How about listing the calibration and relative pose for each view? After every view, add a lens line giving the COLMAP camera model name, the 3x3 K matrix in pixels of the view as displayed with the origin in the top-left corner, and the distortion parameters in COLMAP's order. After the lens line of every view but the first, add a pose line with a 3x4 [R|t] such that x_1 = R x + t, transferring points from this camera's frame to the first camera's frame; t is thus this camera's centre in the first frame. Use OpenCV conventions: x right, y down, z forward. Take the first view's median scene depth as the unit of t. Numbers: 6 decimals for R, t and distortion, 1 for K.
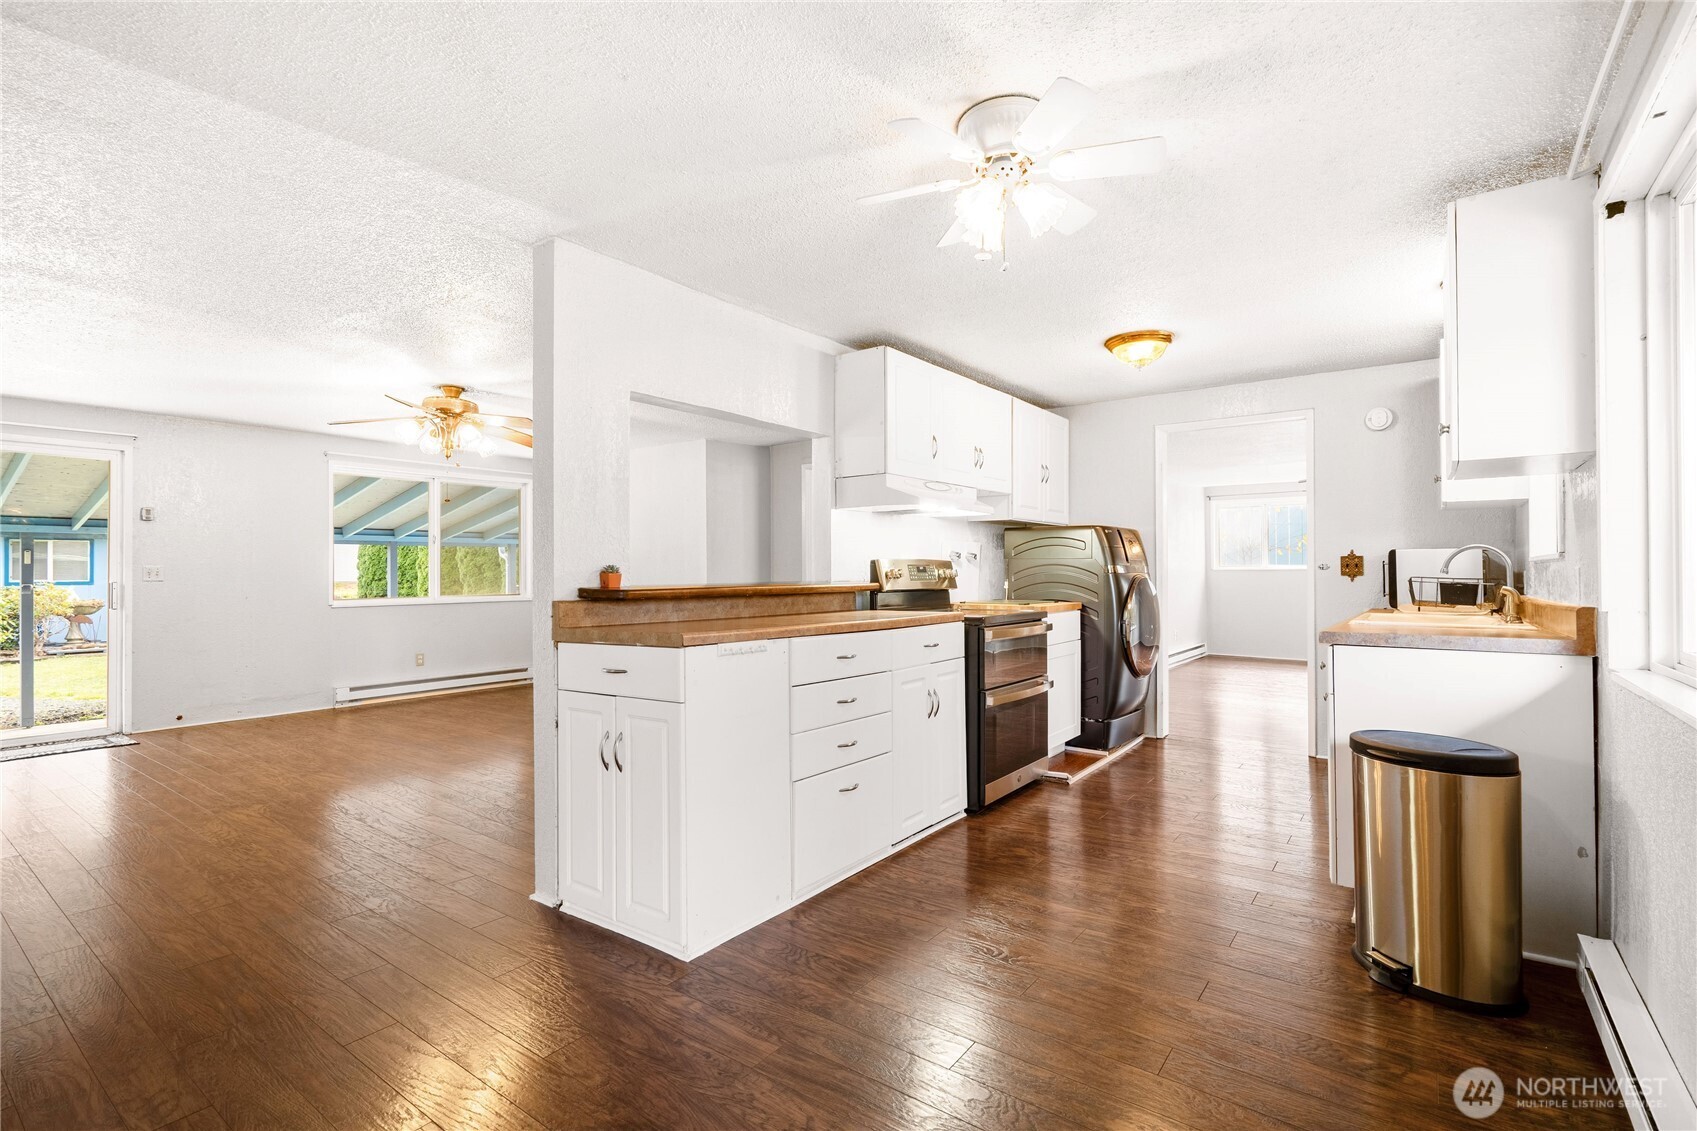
lens RADIAL K [[780.8, 0, 834.5], [0, 780.8, 566.4], [0, 0, 1]] dist [-0.004424, 0.000278]
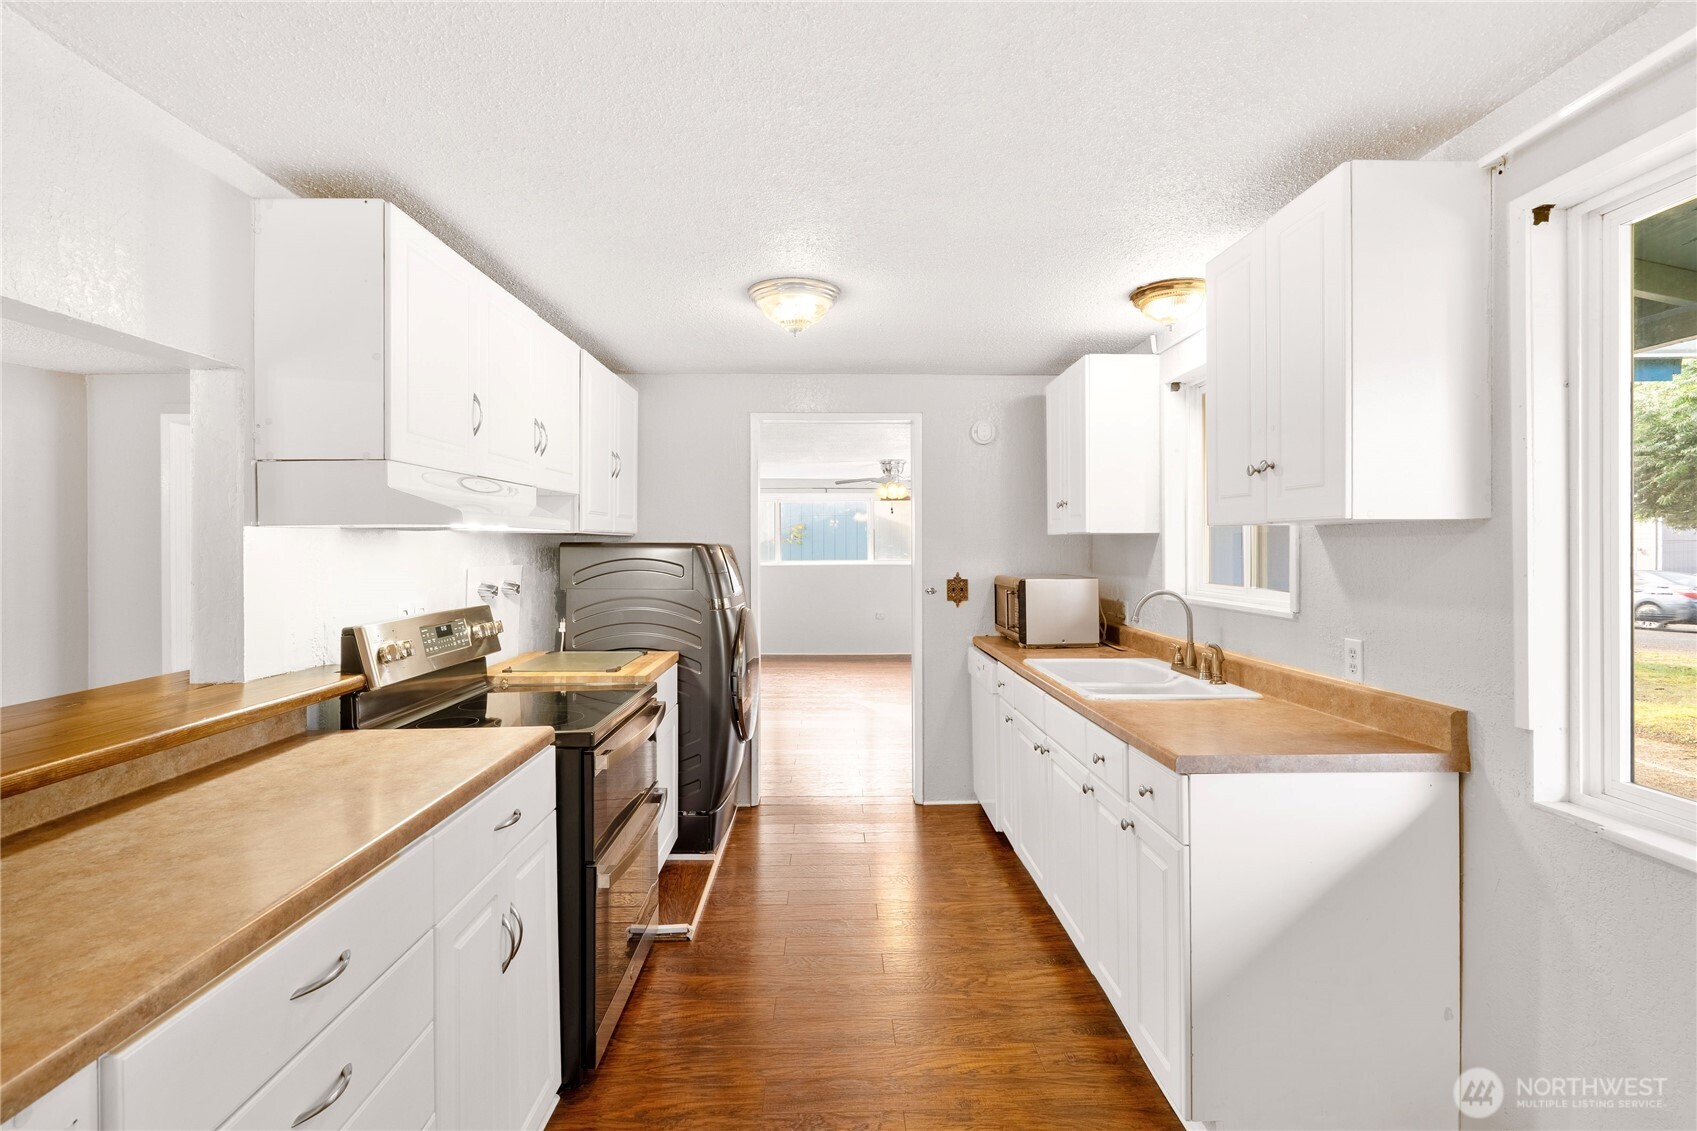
lens RADIAL K [[780.8, 0, 838.9], [0, 780.8, 549.2], [0, 0, 1]] dist [-0.004424, 0.000278]
pose [[0.779282, -0.005671, 0.626648, -0.016395], [-0.002316, 0.999926, 0.011929, -0.060840], [-0.626670, -0.010747, 0.779211, 0.387728]]
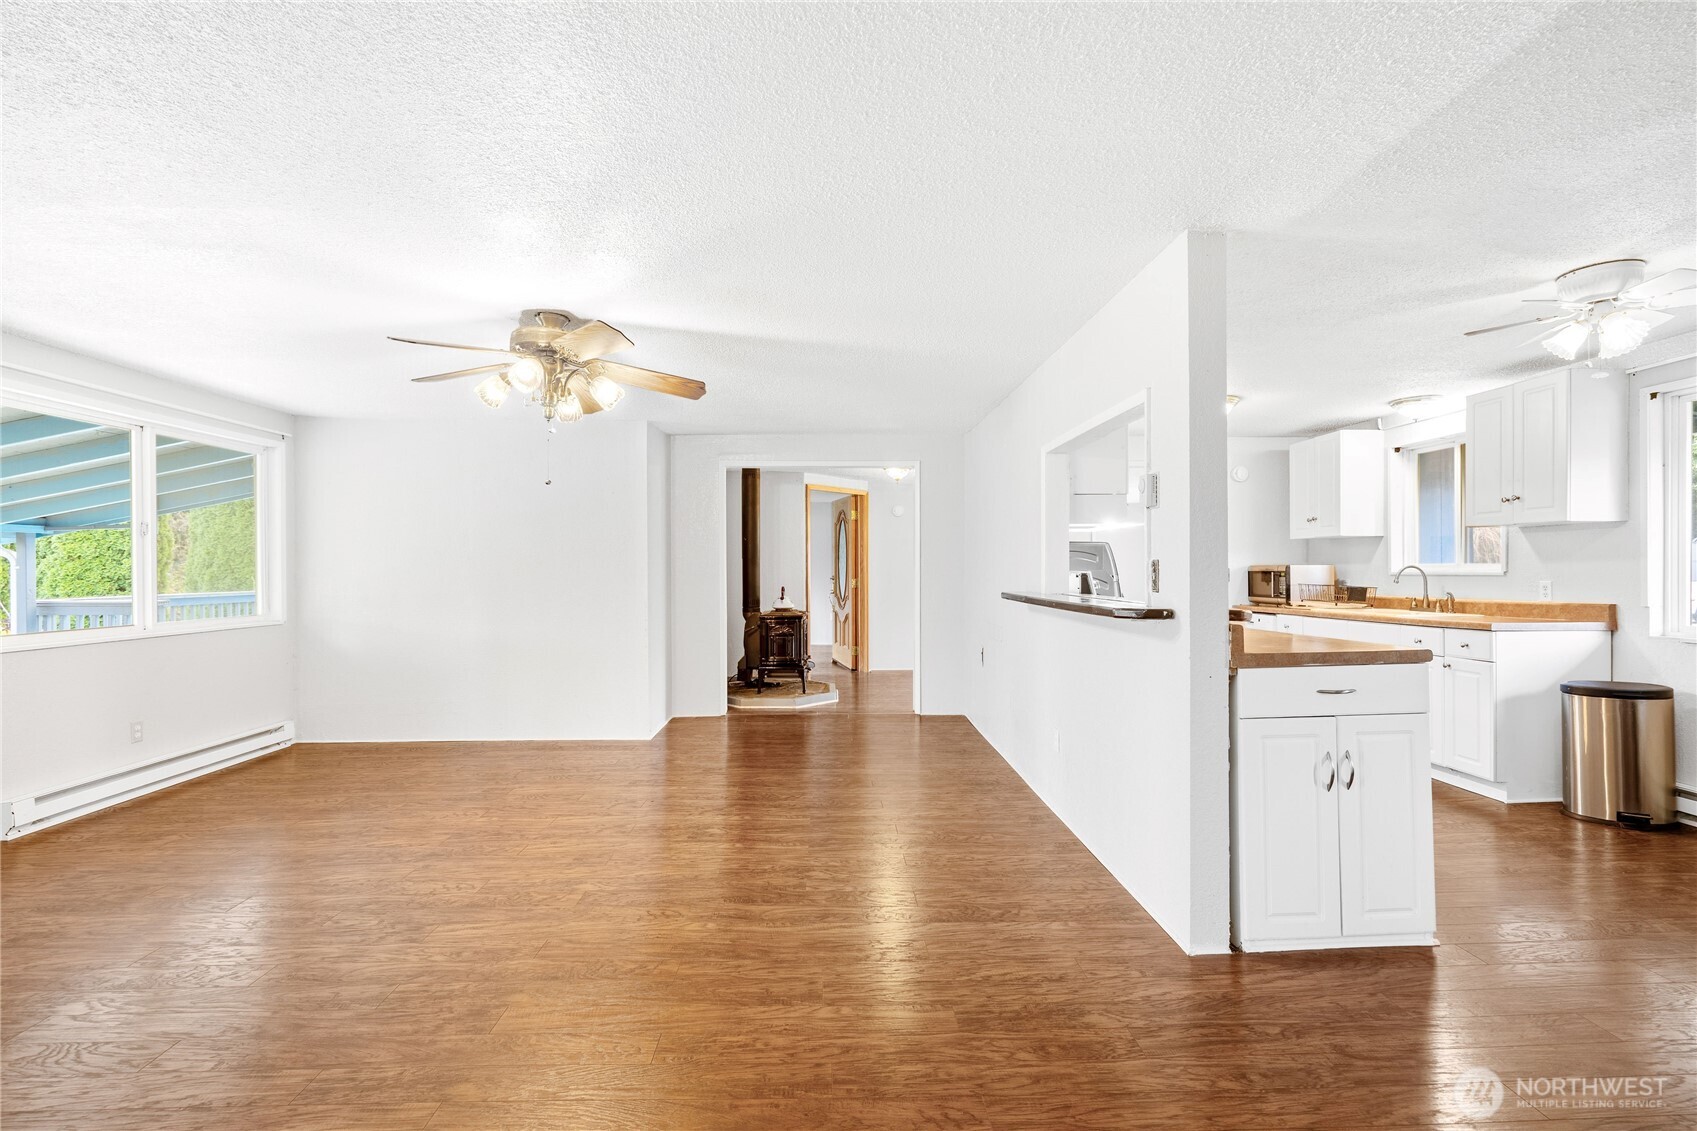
lens RADIAL K [[780.8, 0, 821.8], [0, 780.8, 565.2], [0, 0, 1]] dist [-0.004424, 0.000278]
pose [[0.780486, 0.002576, 0.625168, -0.838394], [-0.003664, 0.999993, 0.000453, -0.015970], [-0.625162, -0.002644, 0.780490, 0.364773]]
